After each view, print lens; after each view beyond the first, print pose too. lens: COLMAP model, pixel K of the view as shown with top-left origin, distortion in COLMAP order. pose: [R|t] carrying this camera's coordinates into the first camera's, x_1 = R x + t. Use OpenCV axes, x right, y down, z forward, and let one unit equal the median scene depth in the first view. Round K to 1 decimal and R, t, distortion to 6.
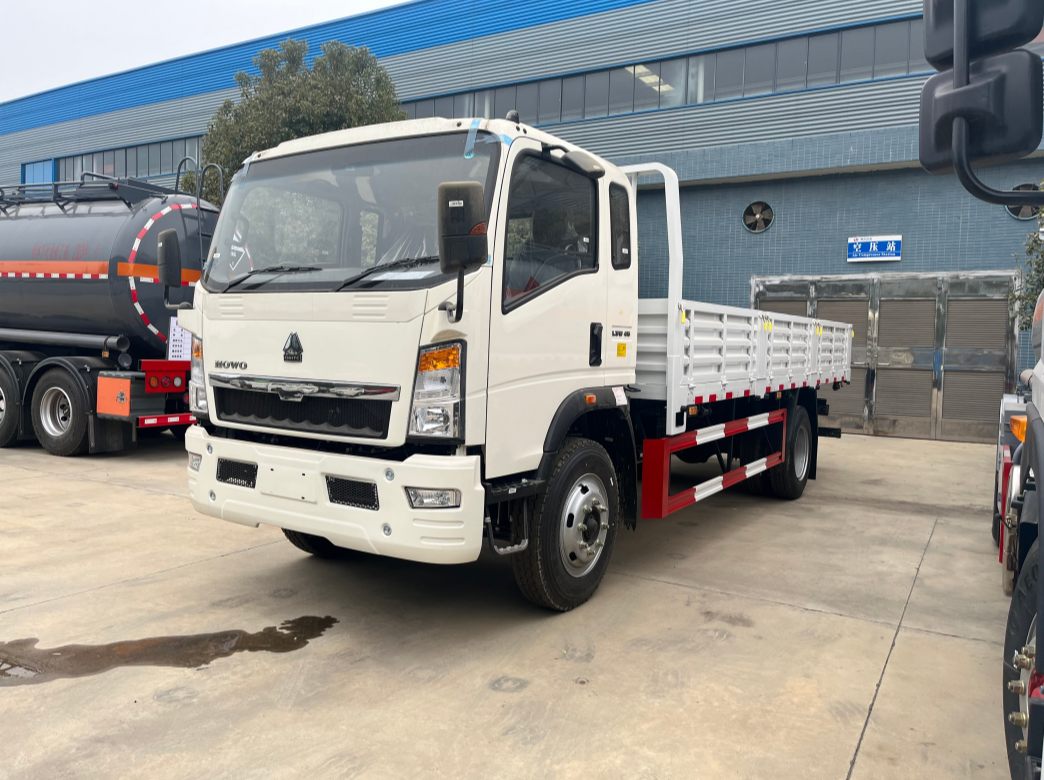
lens RADIAL K [[813.0, 0, 522.0], [0, 813.0, 390.0], [0, 0, 1]] dist [0.075391, -0.105101]
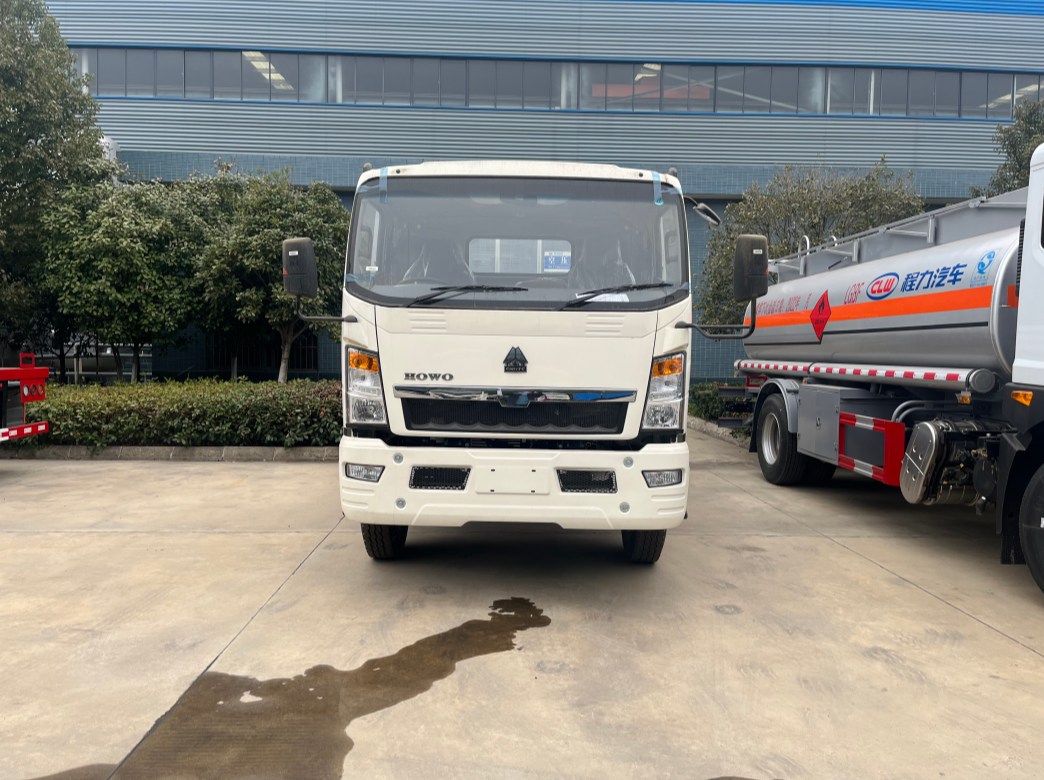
lens RADIAL K [[819.0, 0, 521.5], [0, 819.0, 403.9], [0, 0, 1]] dist [0.077578, -0.112872]
pose [[0.835201, -0.051202, 0.547556, -0.944259], [0.036341, 0.998619, 0.037948, -0.035378], [-0.548743, -0.011796, 0.835908, 0.061010]]
